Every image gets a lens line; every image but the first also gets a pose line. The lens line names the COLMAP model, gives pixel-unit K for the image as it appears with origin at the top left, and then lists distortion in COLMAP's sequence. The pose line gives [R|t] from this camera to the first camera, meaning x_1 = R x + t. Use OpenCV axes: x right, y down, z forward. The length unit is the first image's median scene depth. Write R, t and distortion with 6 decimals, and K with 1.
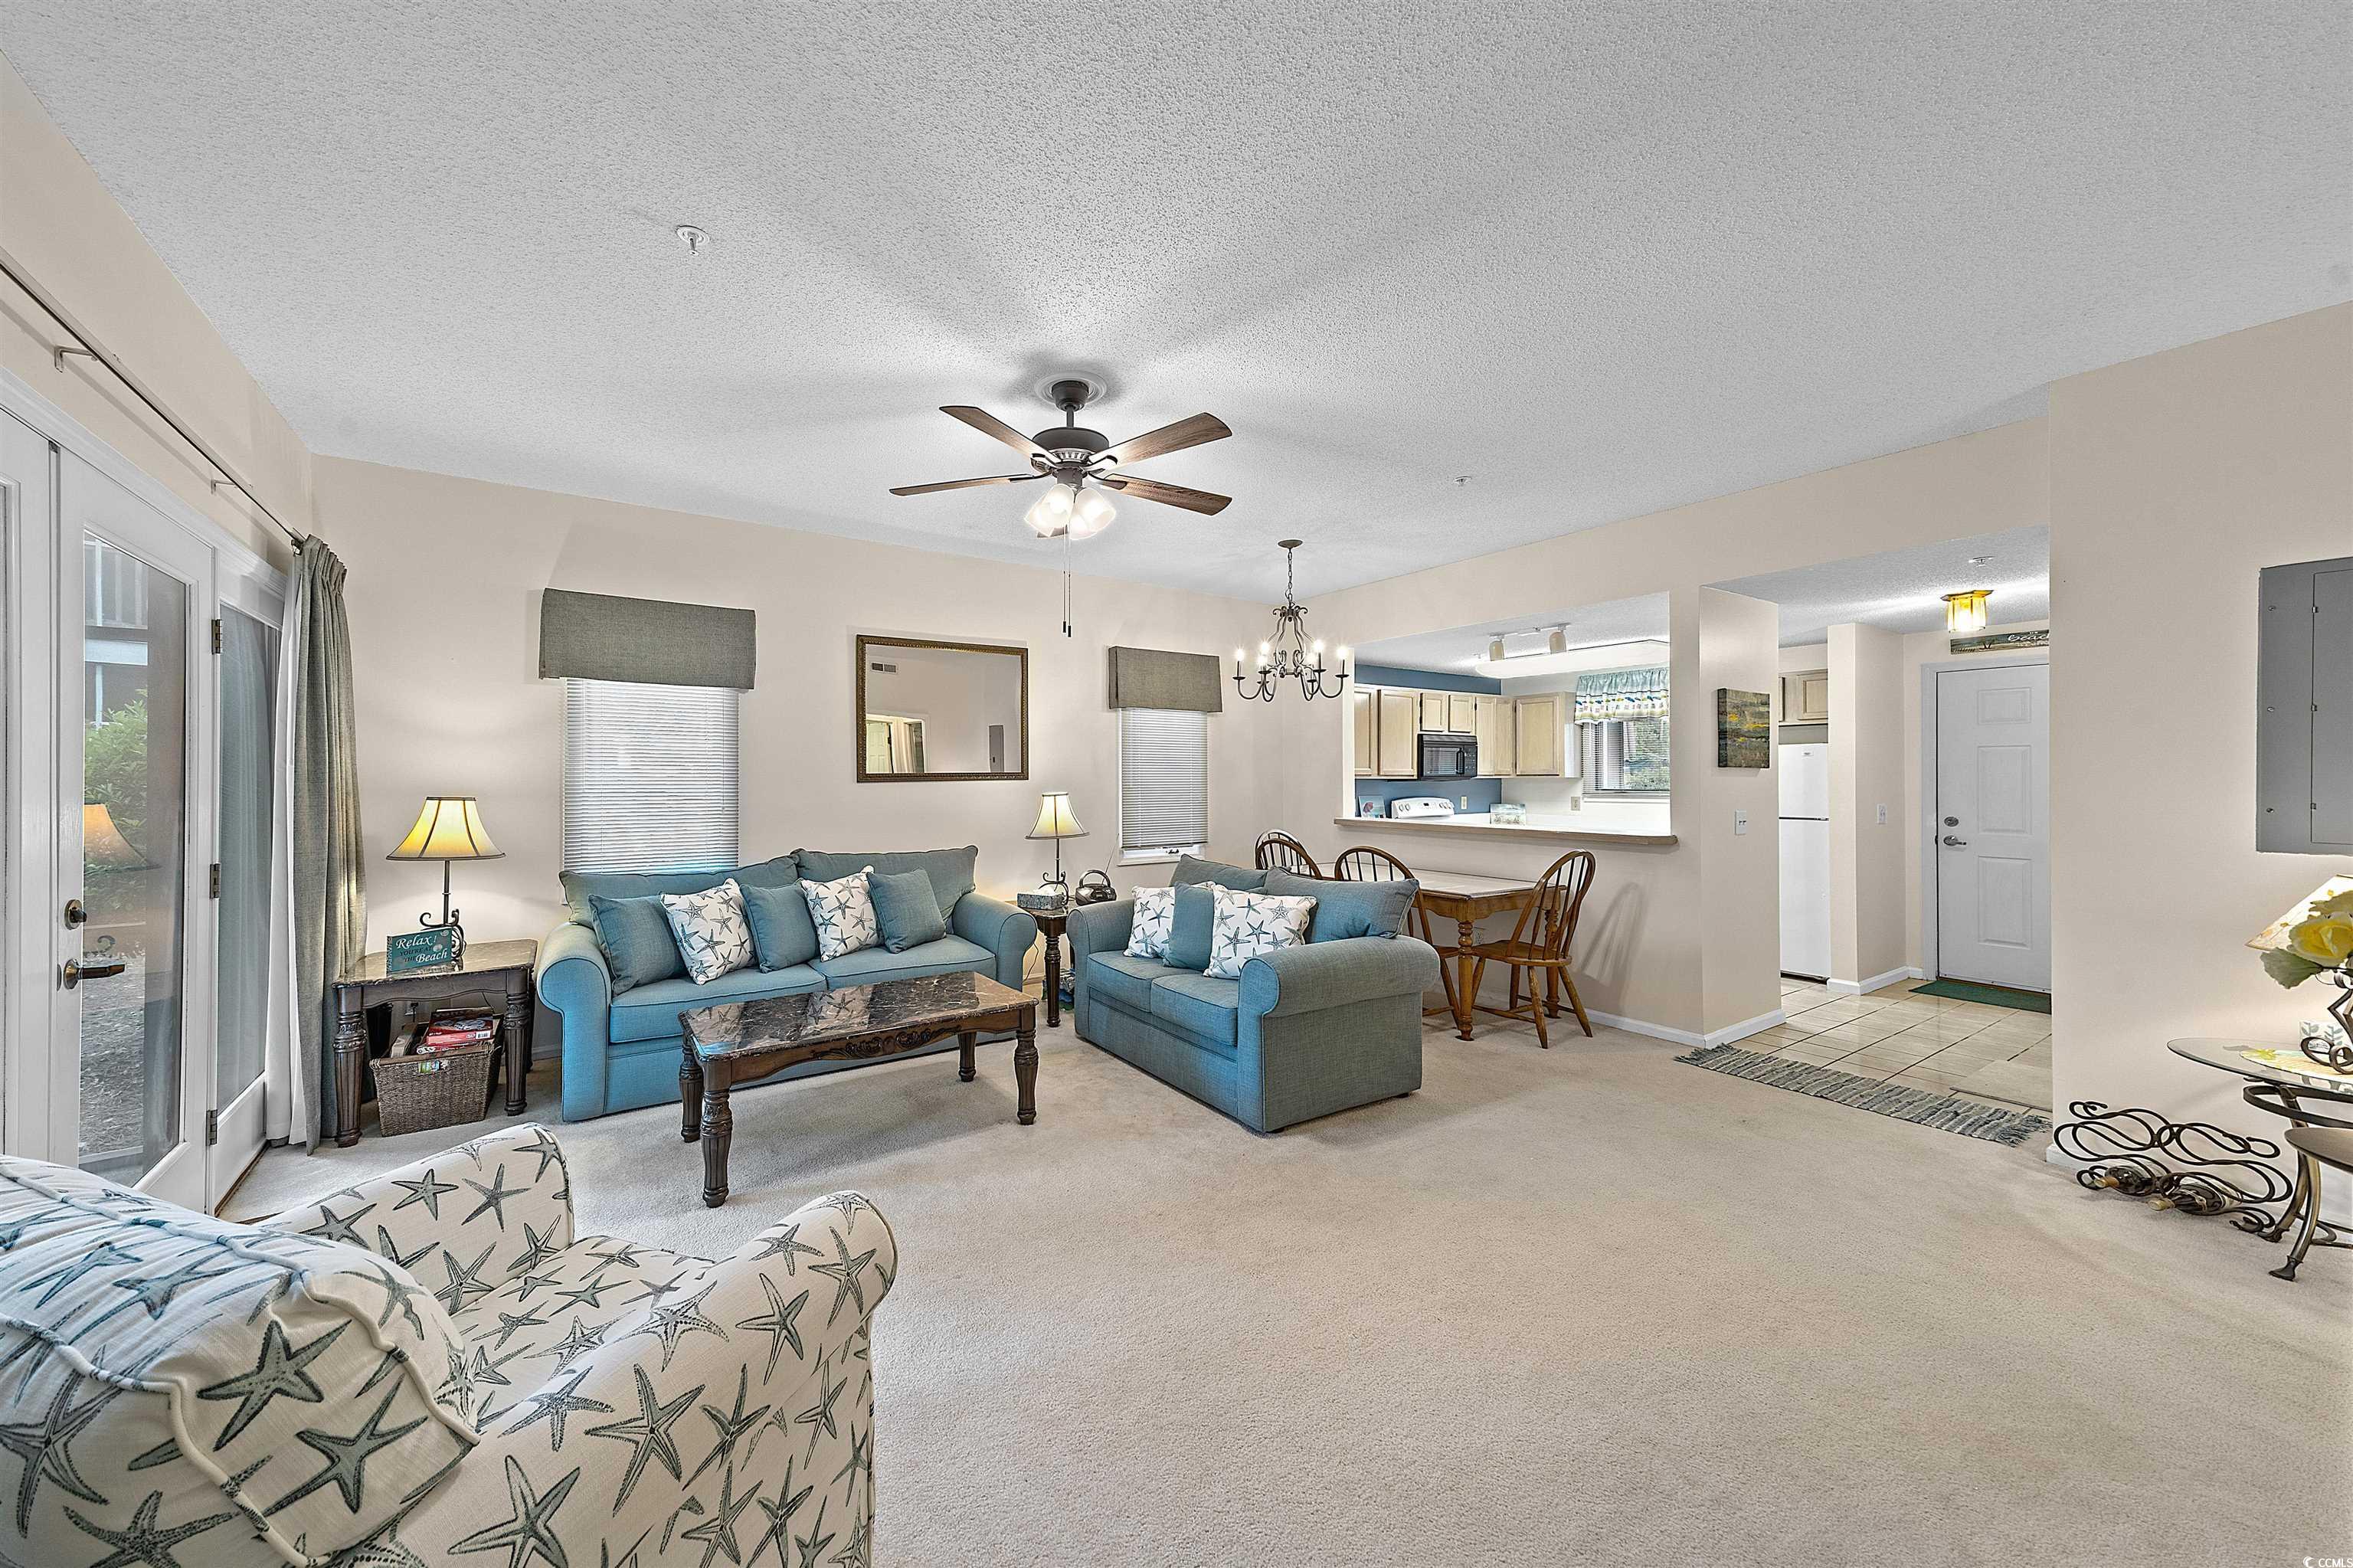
lens RADIAL K [[806.8, 0, 1085.8], [0, 806.8, 775.1], [0, 0, 1]] dist [0.000693, 0.000015]
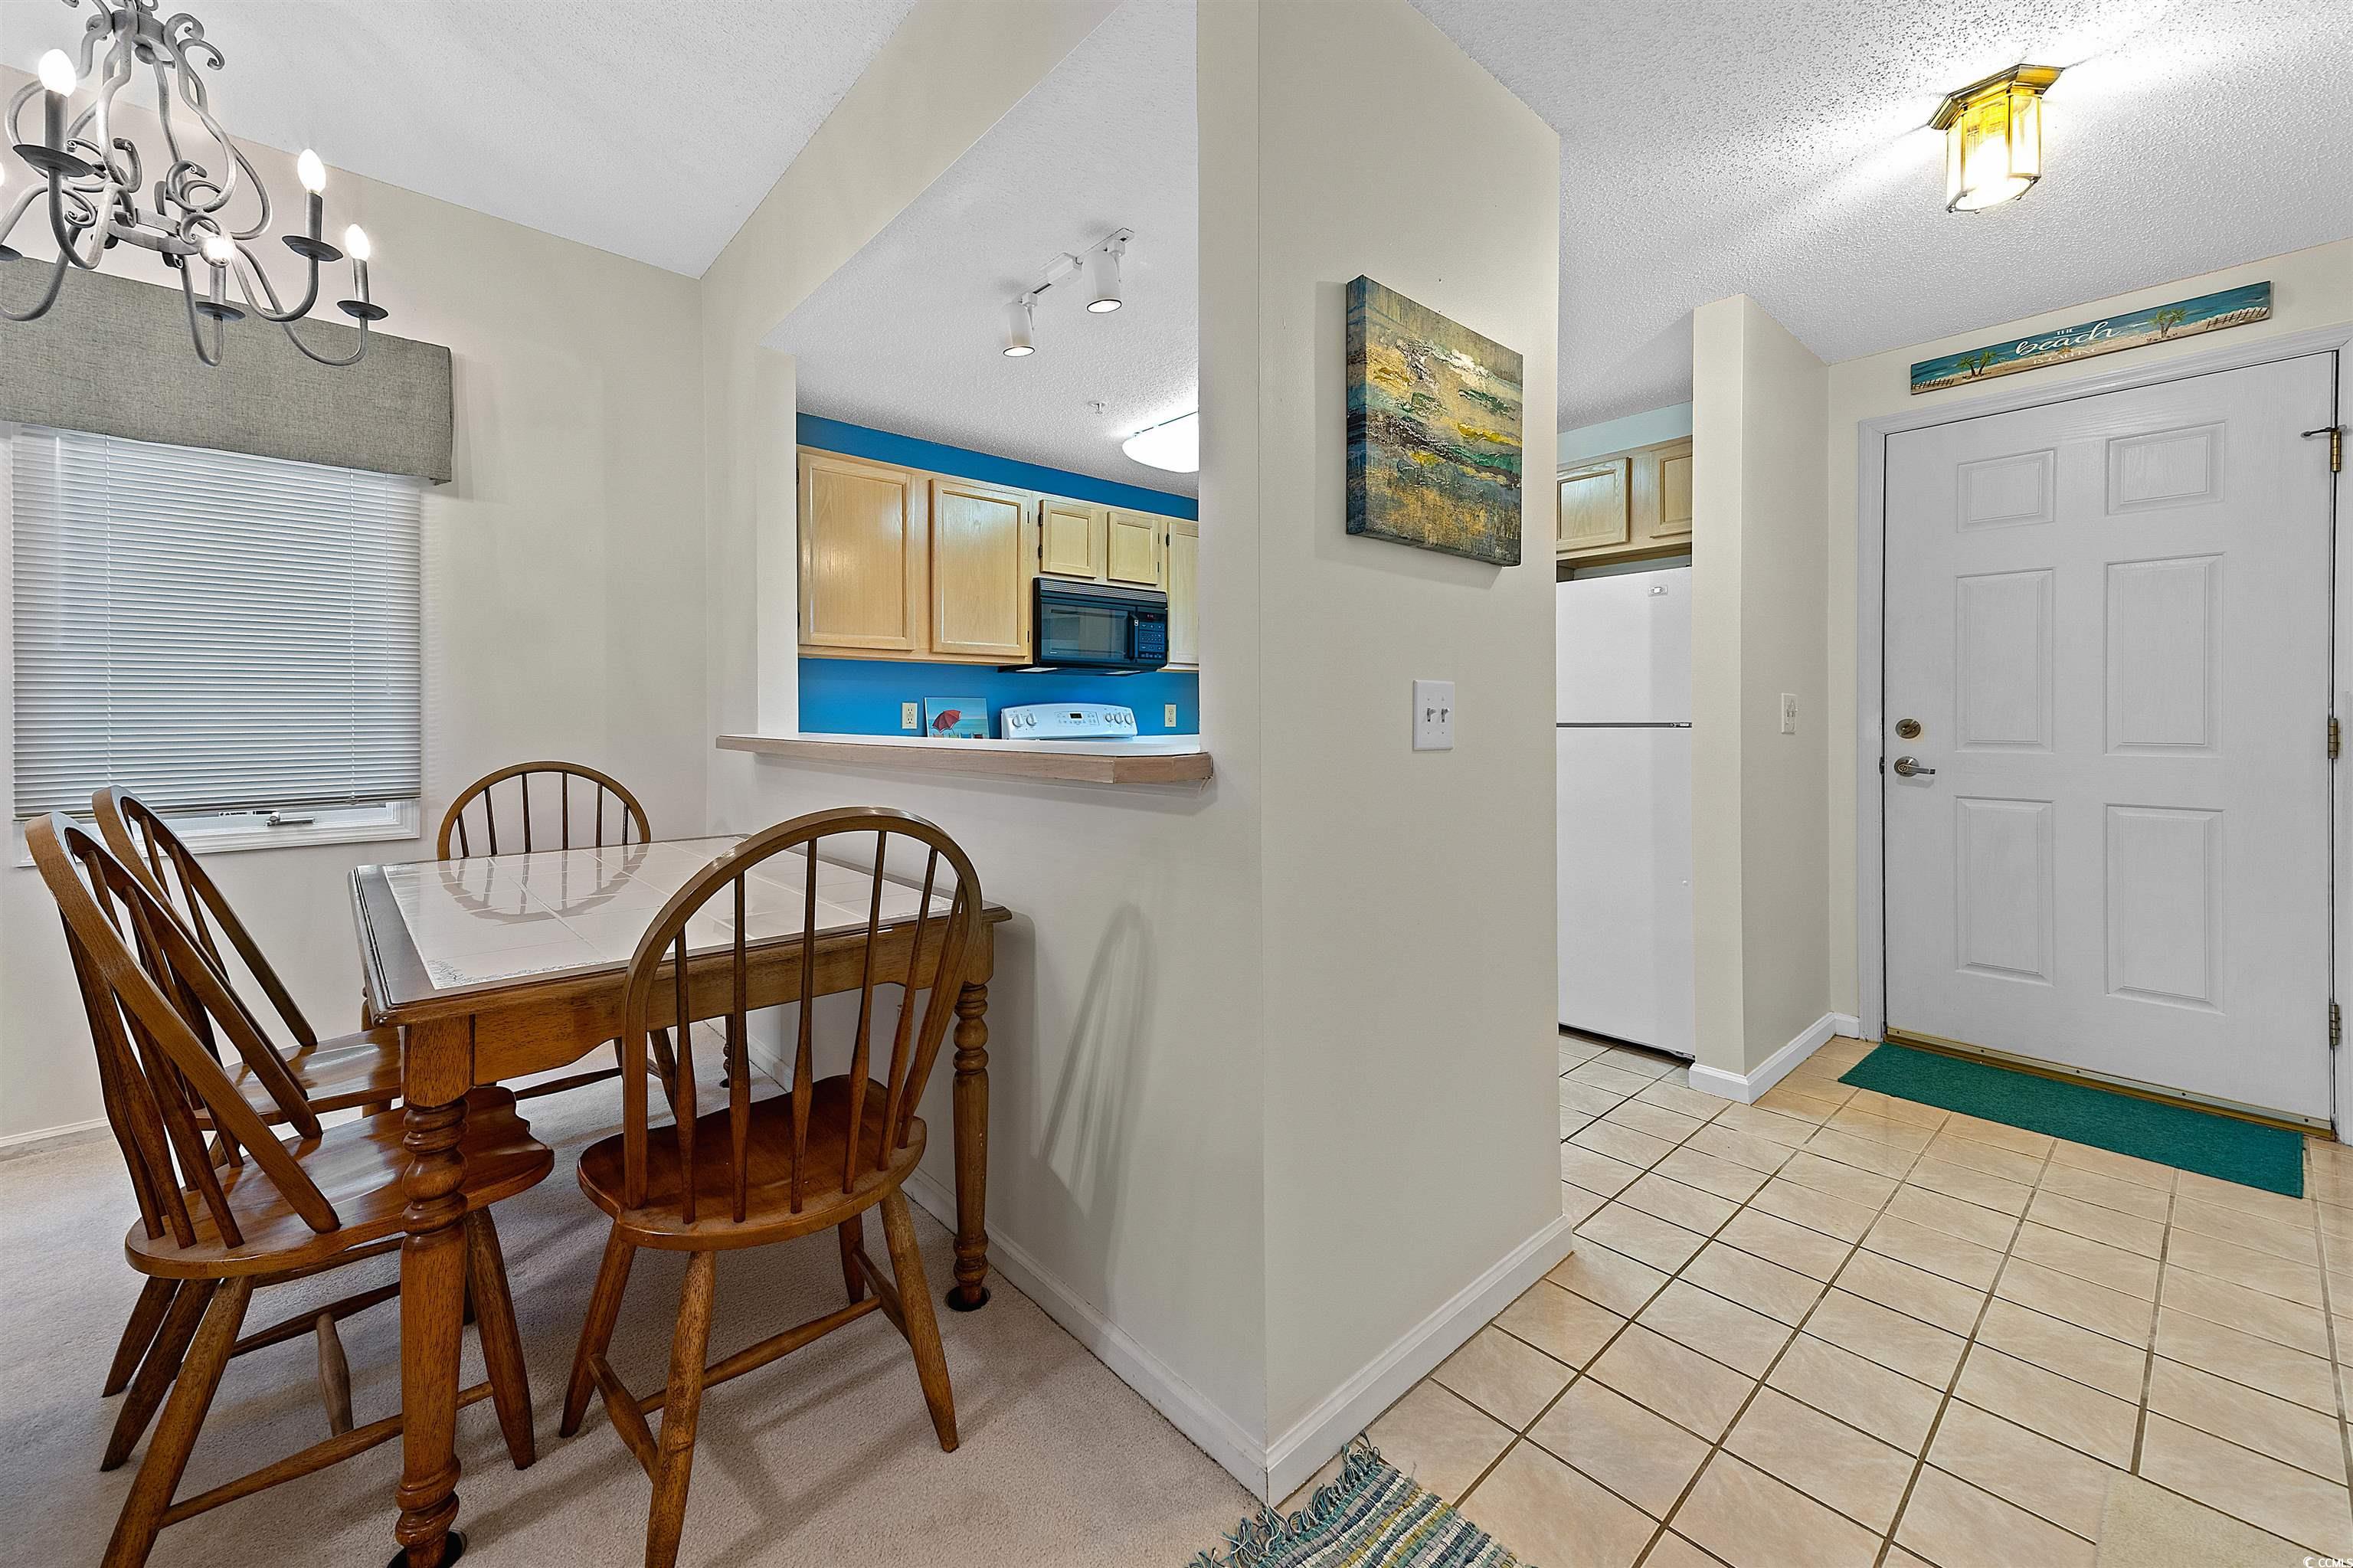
lens RADIAL K [[935.3, 0, 1173.5], [0, 935.3, 715.6], [0, 0, 1]] dist [0.015192, 0.000003]
pose [[0.979697, -0.001523, 0.200478, 0.475155], [0.000431, 0.999985, 0.005494, 0.043351], [-0.200484, -0.005296, 0.979683, 0.485344]]
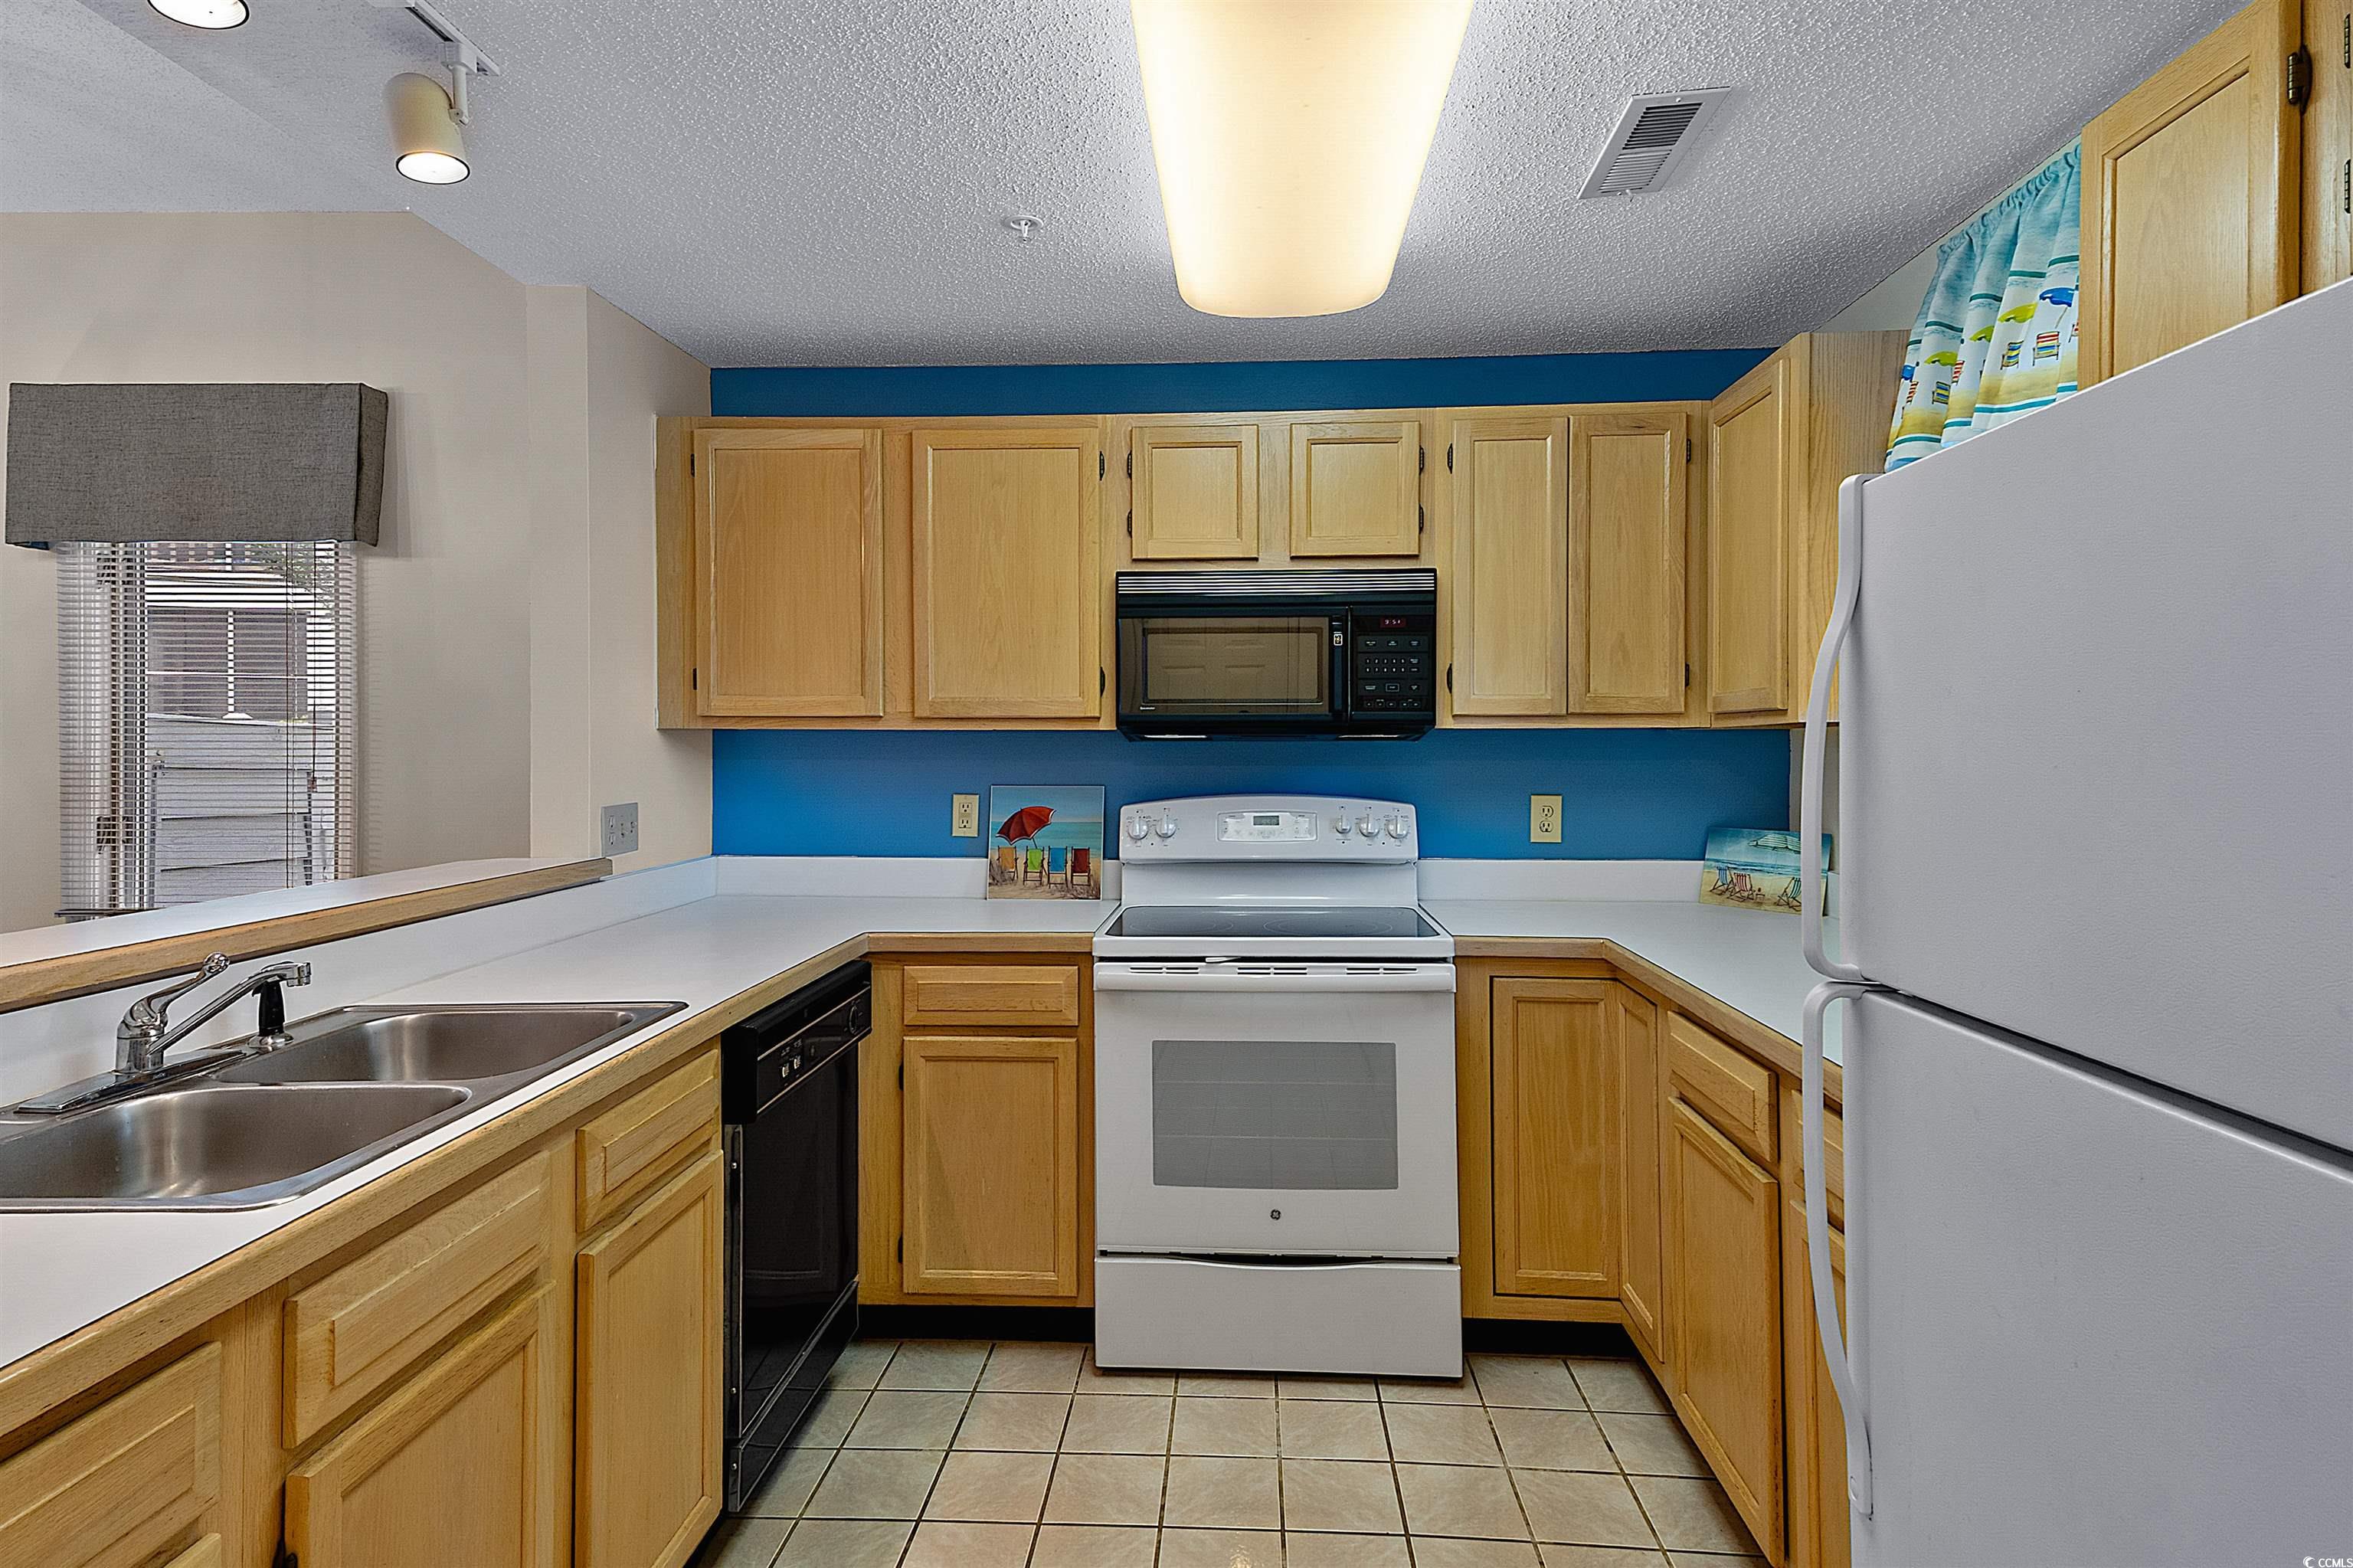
lens RADIAL K [[1191.2, 0, 1178.9], [0, 1191.2, 725.6], [0, 0, 1]] dist [0.026891, 0.000040]
pose [[0.834840, -0.009157, -0.550417, 0.831959], [0.001046, 0.999886, -0.015048, 0.011882], [0.550492, 0.011988, 0.834754, 0.825567]]
